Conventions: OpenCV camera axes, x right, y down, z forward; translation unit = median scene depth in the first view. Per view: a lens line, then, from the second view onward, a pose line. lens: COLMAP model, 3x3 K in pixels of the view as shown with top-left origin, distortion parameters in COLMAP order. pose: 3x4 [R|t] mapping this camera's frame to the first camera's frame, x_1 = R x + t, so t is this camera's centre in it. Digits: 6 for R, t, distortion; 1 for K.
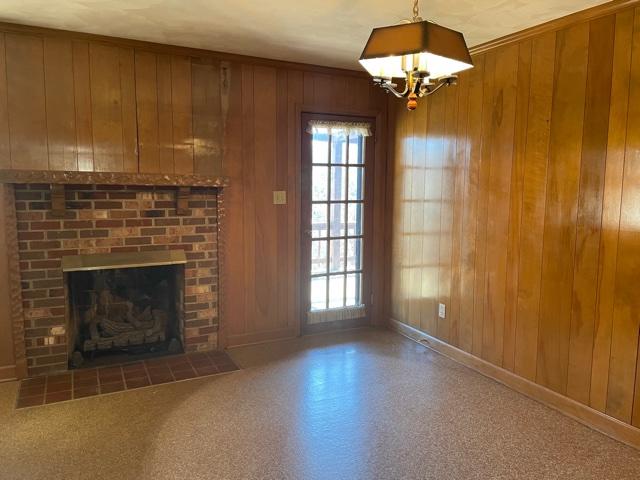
lens RADIAL K [[485.7, 0, 322.6], [0, 485.7, 235.9], [0, 0, 1]] dist [0.079898, -0.077373]
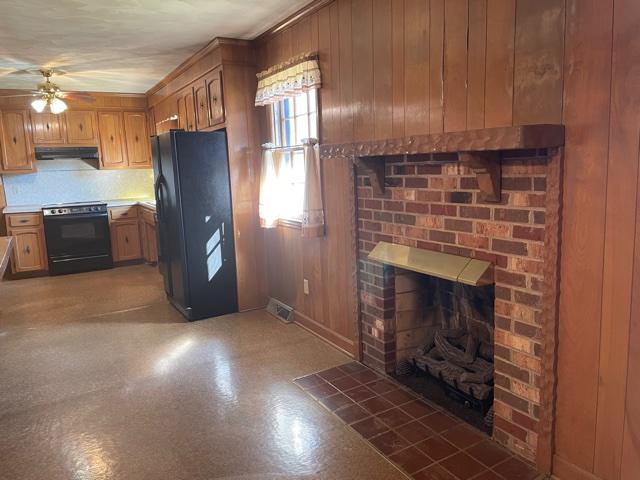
lens RADIAL K [[485.7, 0, 321.7], [0, 485.7, 236.0], [0, 0, 1]] dist [0.079898, -0.077373]
pose [[0.046055, 0.133304, -0.990005, 0.280678], [-0.072279, 0.988903, 0.129793, -0.065486], [0.996321, 0.065579, 0.055179, 0.794126]]
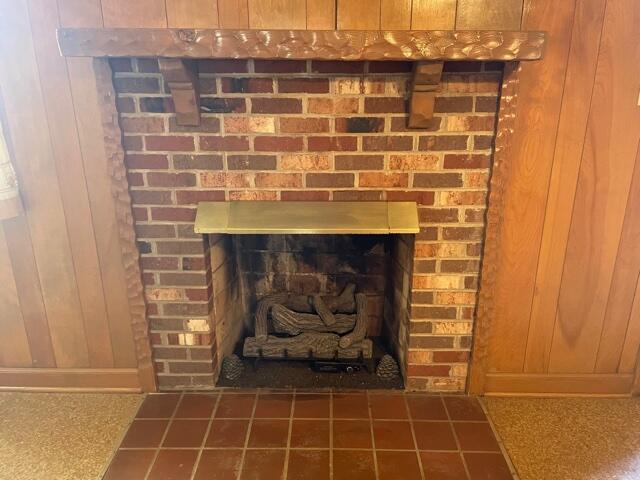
lens RADIAL K [[485.7, 0, 323.8], [0, 485.7, 236.4], [0, 0, 1]] dist [0.079898, -0.077373]
pose [[0.885610, 0.136414, -0.443945, -0.151318], [-0.041795, 0.975421, 0.216349, -0.040896], [0.462546, -0.173046, 0.869544, 0.550655]]
